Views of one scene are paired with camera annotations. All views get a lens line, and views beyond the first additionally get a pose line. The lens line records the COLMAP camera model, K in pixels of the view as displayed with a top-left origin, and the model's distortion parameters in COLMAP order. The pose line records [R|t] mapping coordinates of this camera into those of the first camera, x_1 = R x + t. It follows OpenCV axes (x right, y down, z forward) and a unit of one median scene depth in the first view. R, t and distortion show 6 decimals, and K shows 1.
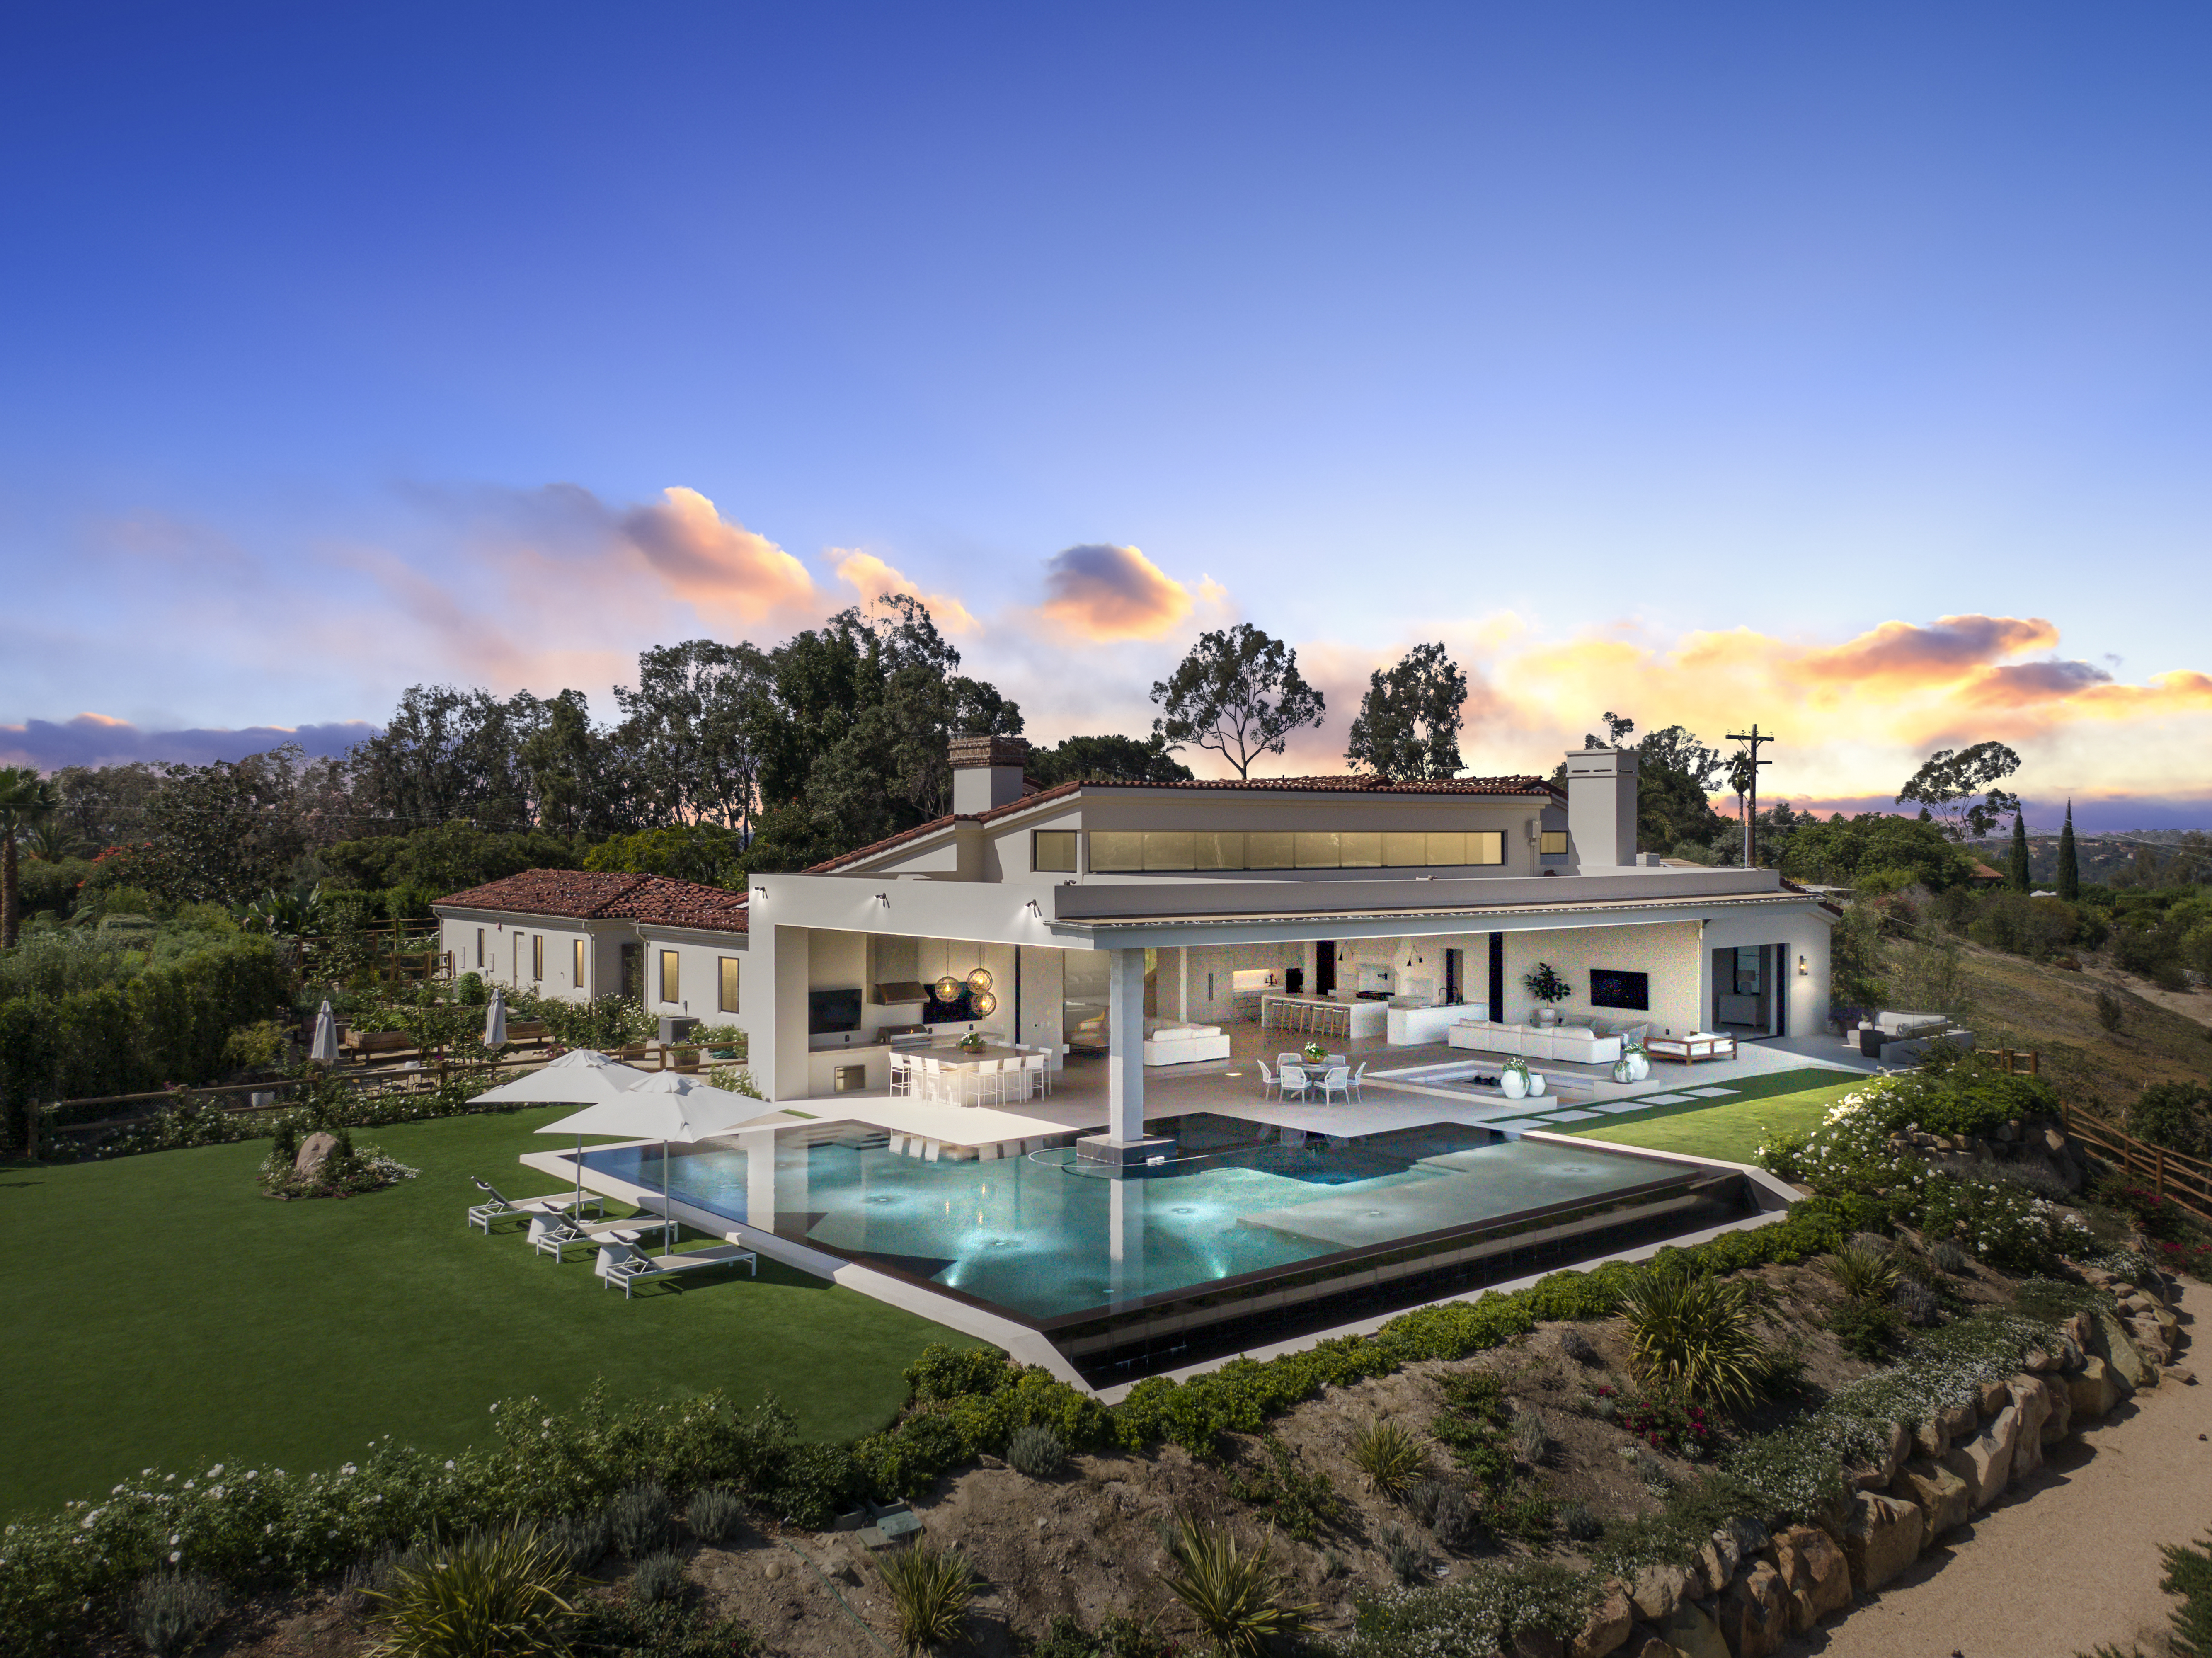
lens RADIAL K [[1769.7, 0, 1104.4], [0, 1769.7, 822.4], [0, 0, 1]] dist [-0.015258, 0.000872]
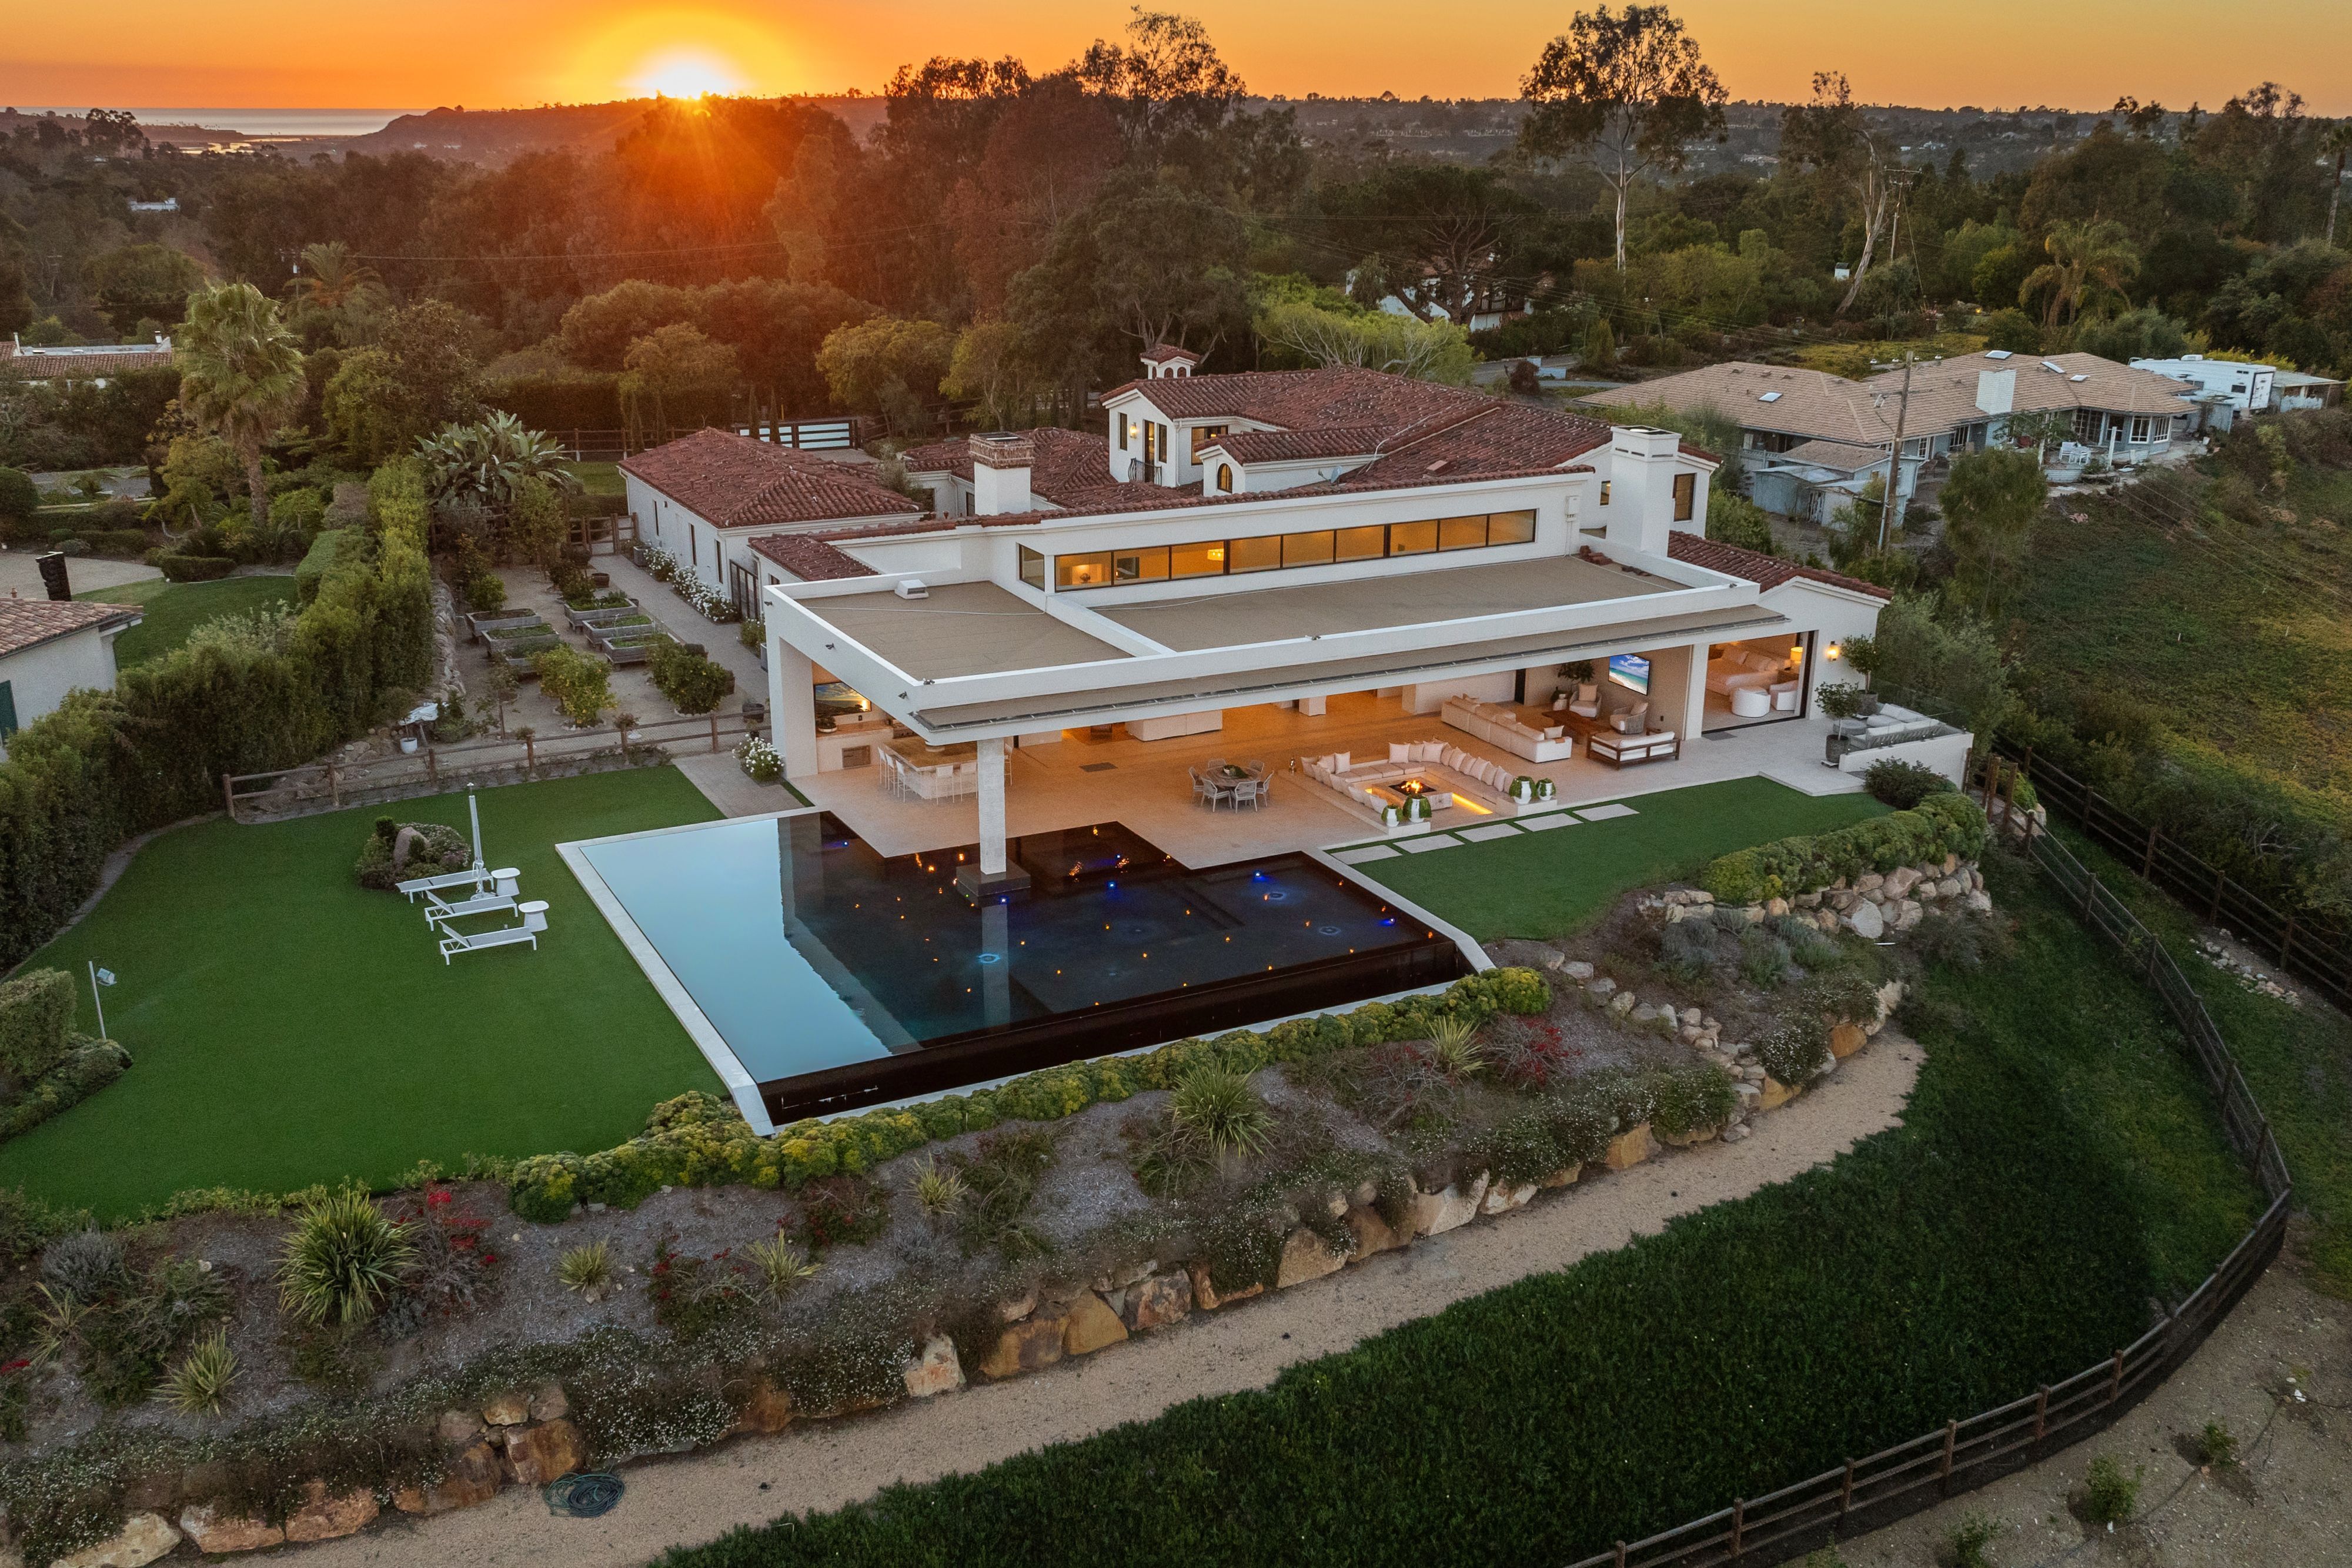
lens RADIAL K [[2142.6, 0, 1184.7], [0, 2142.6, 775.2], [0, 0, 1]] dist [-0.014427, 0.000000]
pose [[0.977946, 0.068549, -0.197289, 0.283360], [-0.004684, 0.951566, 0.307409, -0.227625], [0.208806, -0.299706, 0.930901, -0.234173]]
